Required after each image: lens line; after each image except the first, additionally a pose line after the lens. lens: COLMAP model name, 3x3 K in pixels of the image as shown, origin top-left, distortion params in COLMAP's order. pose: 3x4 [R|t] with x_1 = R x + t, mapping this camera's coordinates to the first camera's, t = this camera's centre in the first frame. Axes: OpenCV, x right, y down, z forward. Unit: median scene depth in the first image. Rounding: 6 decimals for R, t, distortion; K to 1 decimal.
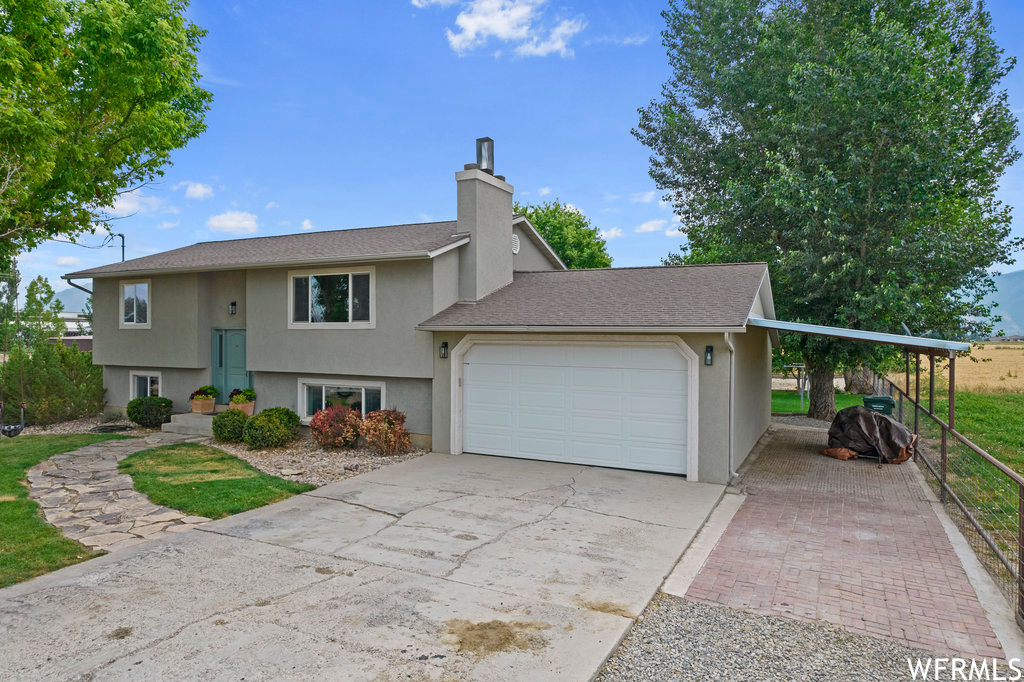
lens RADIAL K [[652.2, 0, 515.3], [0, 652.2, 335.5], [0, 0, 1]] dist [-0.072799, 0.062909]
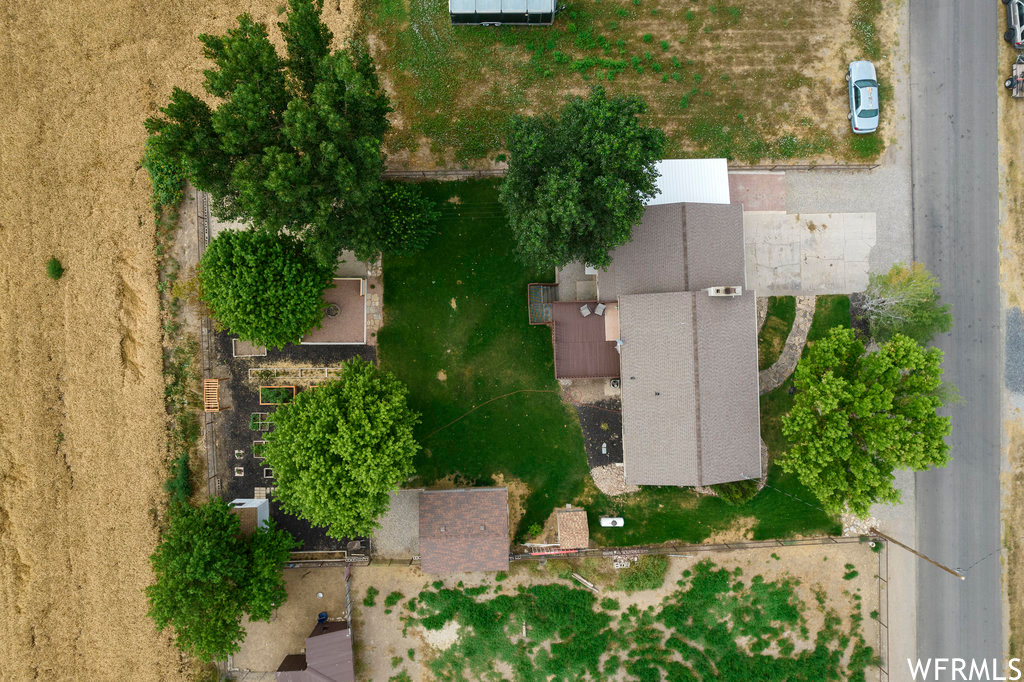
lens RADIAL K [[652.2, 0, 515.3], [0, 652.2, 335.5], [0, 0, 1]] dist [-0.072799, 0.062909]
pose [[-0.466886, -0.883940, -0.025824, 0.280945], [-0.014574, -0.021508, 0.999662, -3.022917], [-0.884197, 0.467105, -0.002841, 1.940922]]
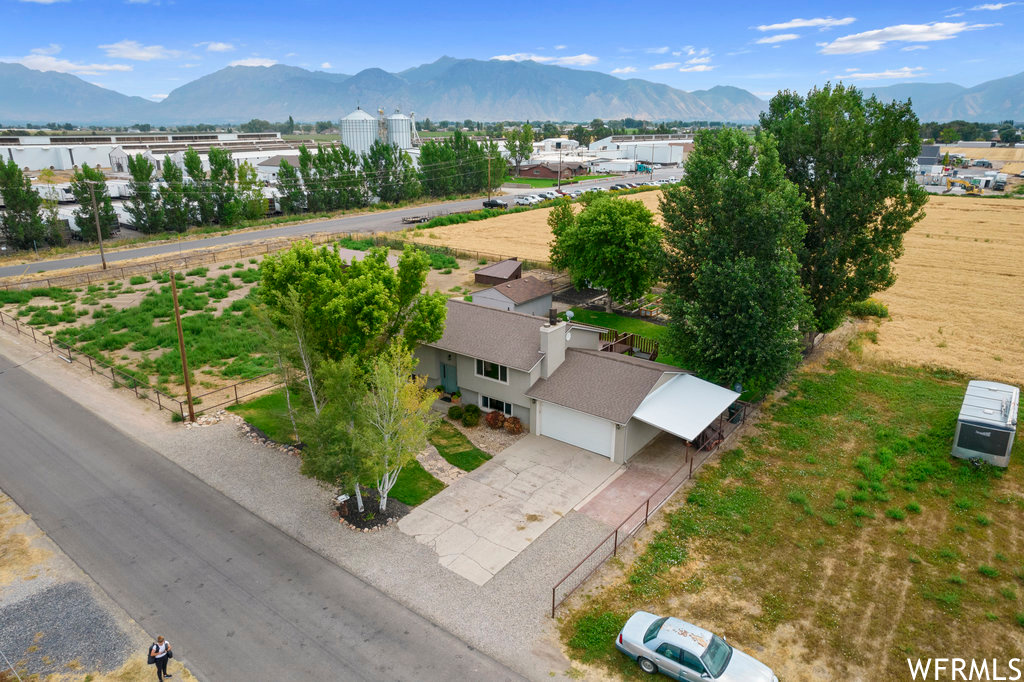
lens RADIAL K [[652.2, 0, 515.3], [0, 652.2, 335.5], [0, 0, 1]] dist [-0.072799, 0.062909]
pose [[0.982328, 0.055252, -0.178825, 0.262334], [0.003697, 0.949521, 0.313683, -1.003592], [0.187129, -0.308801, 0.932537, -1.352919]]
